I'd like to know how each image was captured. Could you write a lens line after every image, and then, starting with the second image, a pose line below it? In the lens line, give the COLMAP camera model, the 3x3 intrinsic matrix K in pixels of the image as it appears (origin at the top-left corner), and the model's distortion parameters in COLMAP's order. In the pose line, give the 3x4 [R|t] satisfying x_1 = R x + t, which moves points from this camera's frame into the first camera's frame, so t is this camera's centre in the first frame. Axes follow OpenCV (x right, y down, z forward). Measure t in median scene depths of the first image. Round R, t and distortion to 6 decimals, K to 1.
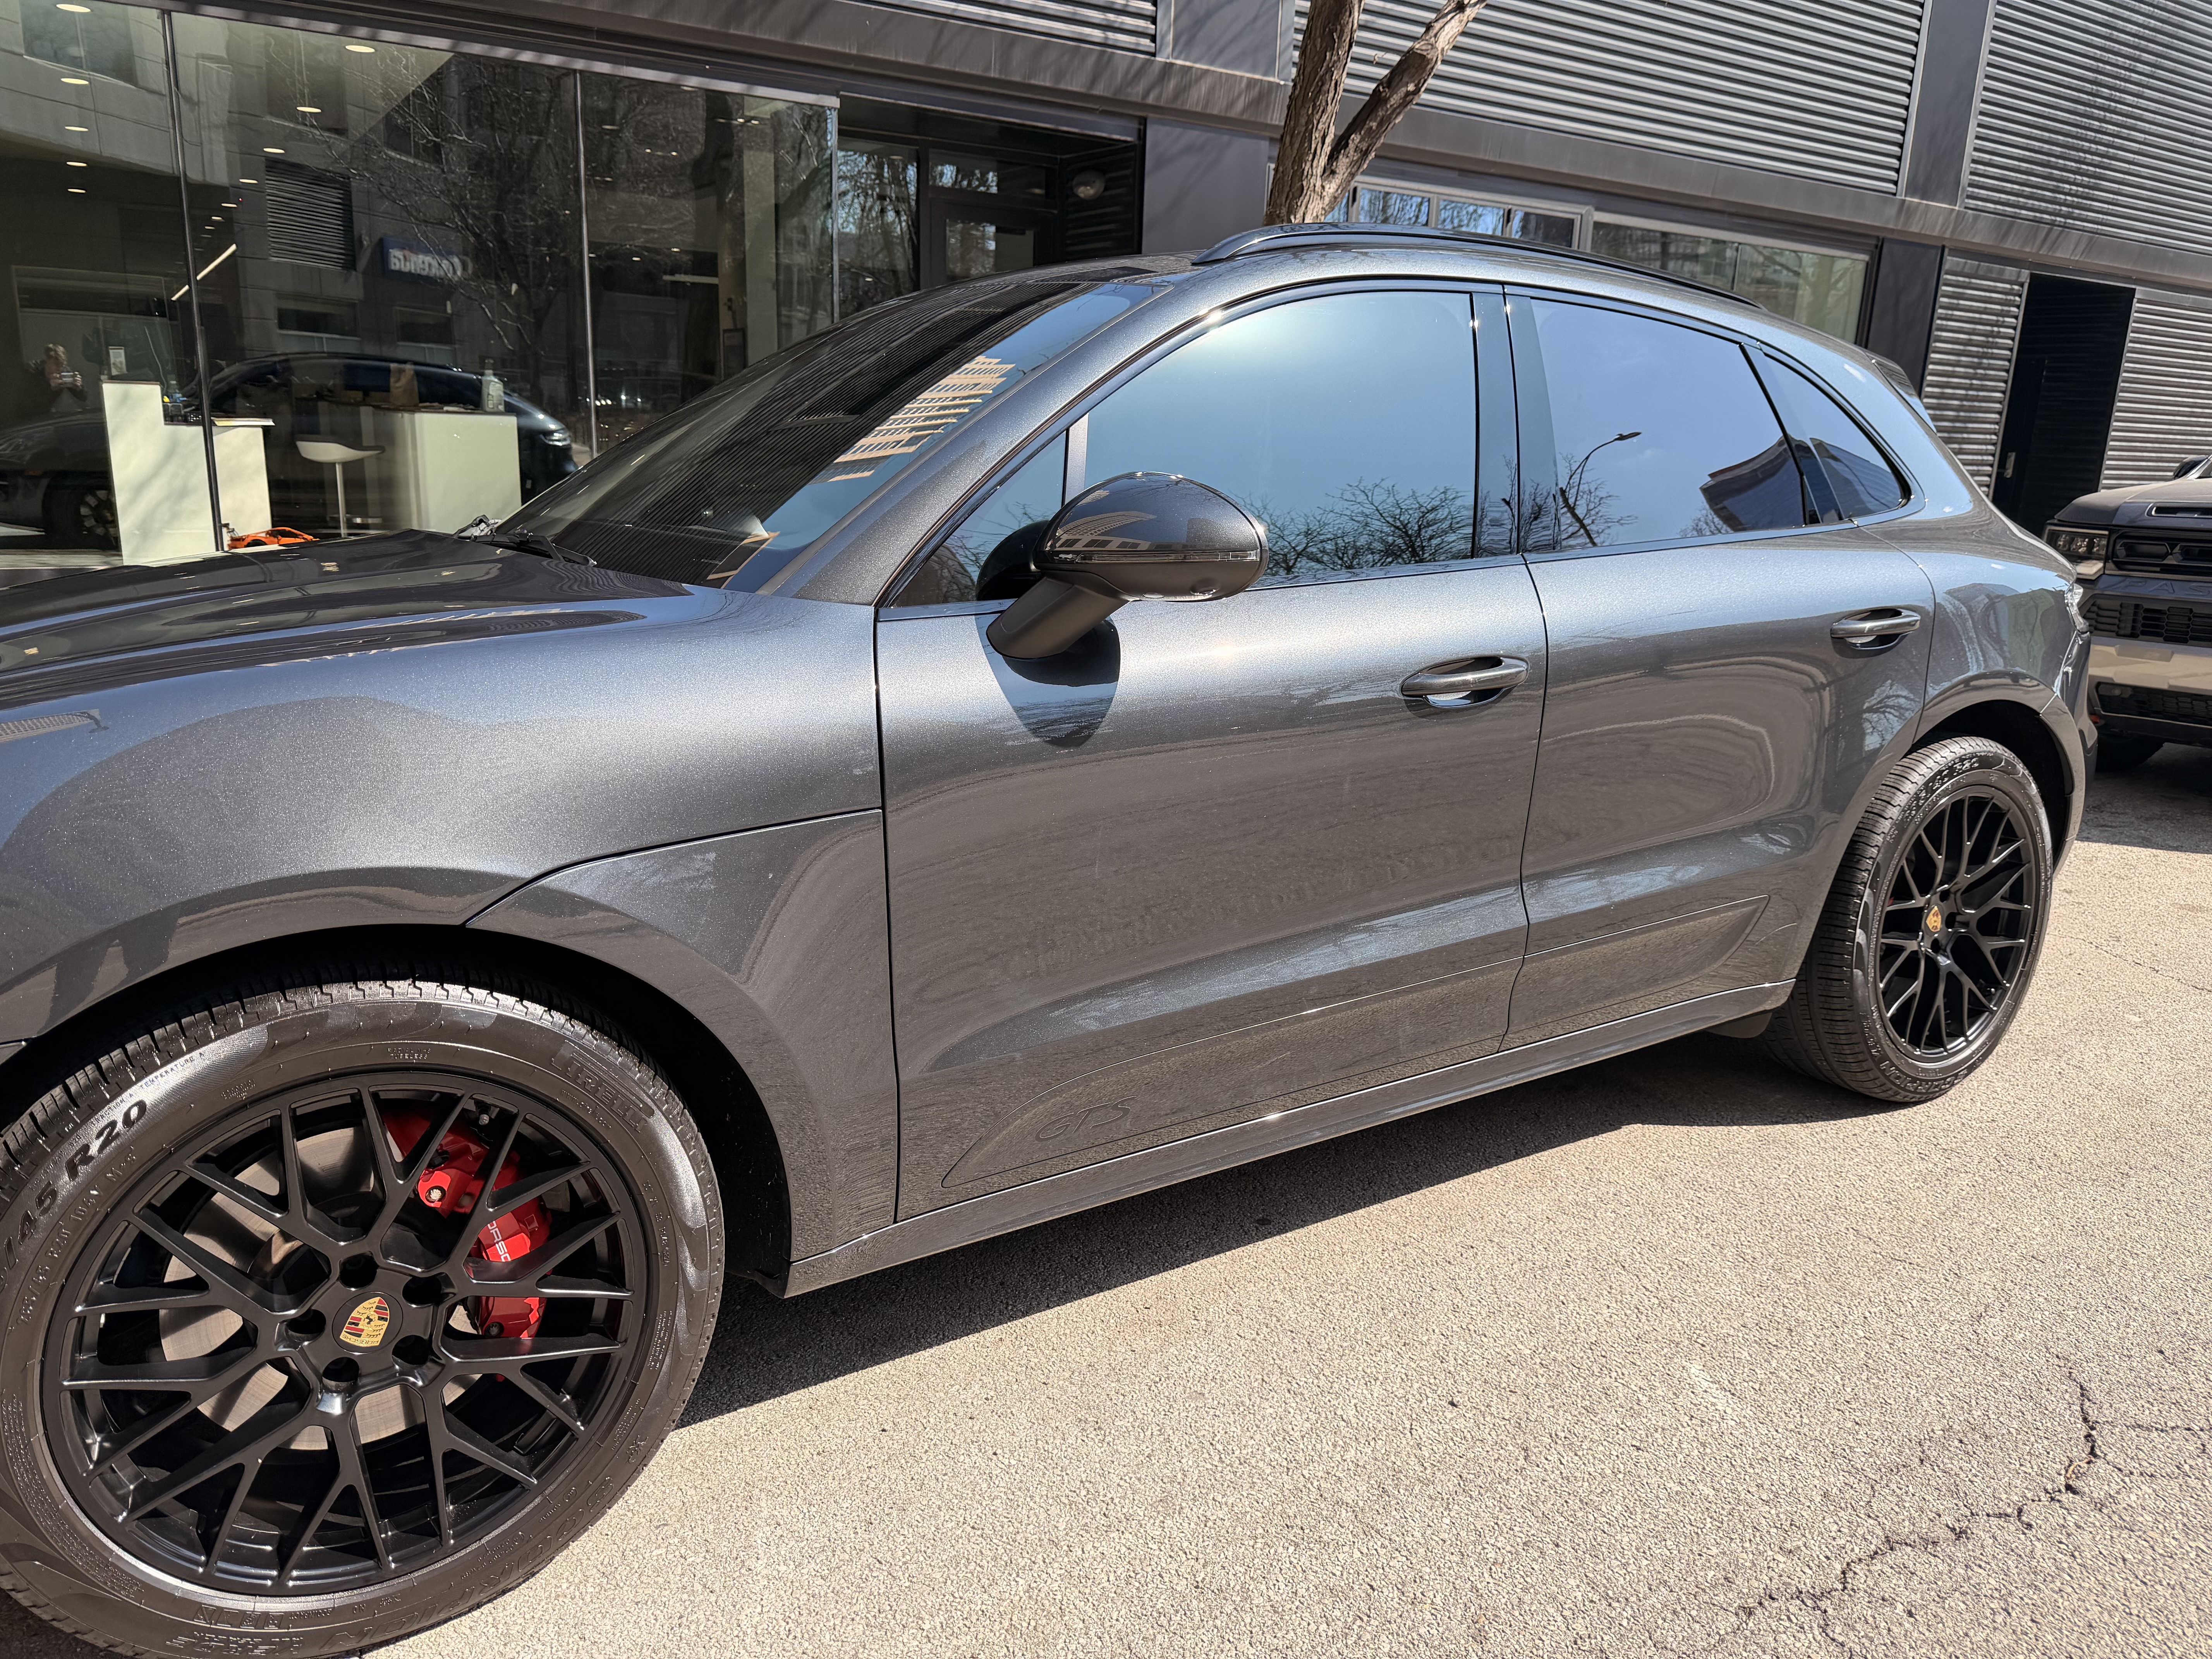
lens RADIAL K [[1529.2, 0, 1106.0], [0, 1529.2, 829.5], [0, 0, 1]] dist [-0.005122, -0.005254]
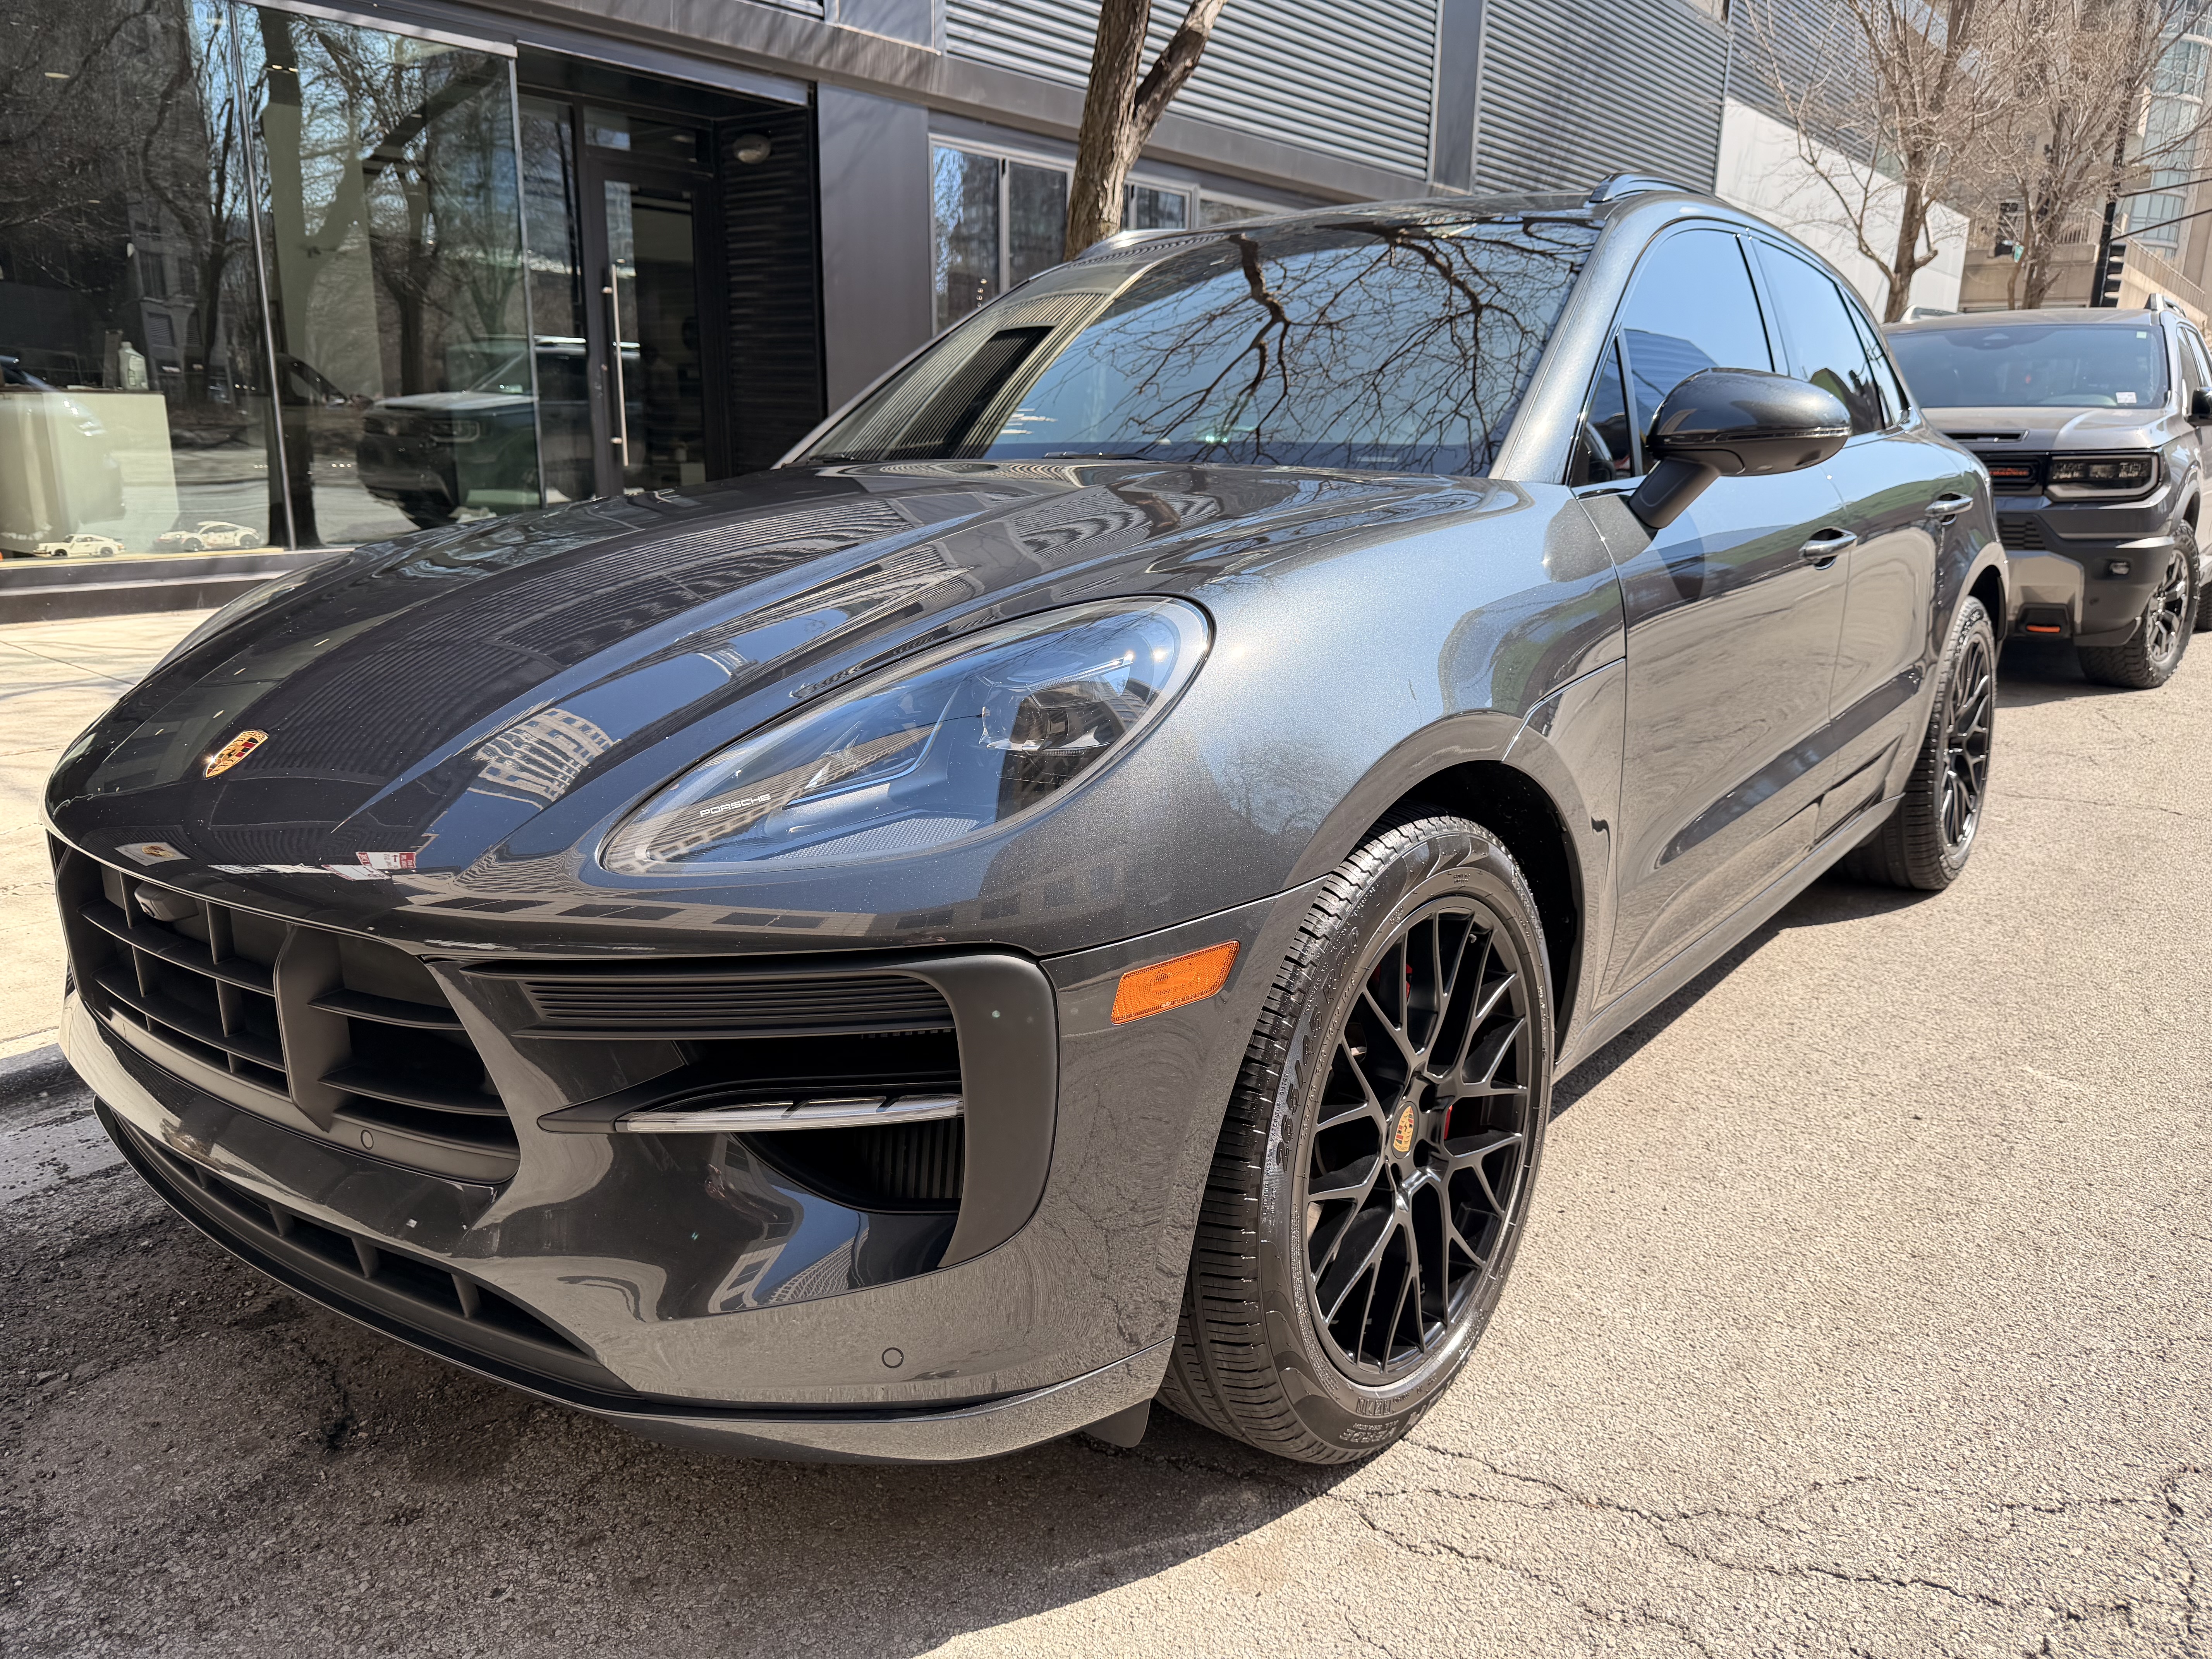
lens RADIAL K [[1529.2, 0, 1106.0], [0, 1529.2, 829.5], [0, 0, 1]] dist [-0.005122, -0.005254]
pose [[0.947976, -0.102792, 0.301290, -0.146012], [0.099208, 0.994694, 0.027216, 0.007824], [-0.302489, 0.004091, 0.953144, 0.001356]]
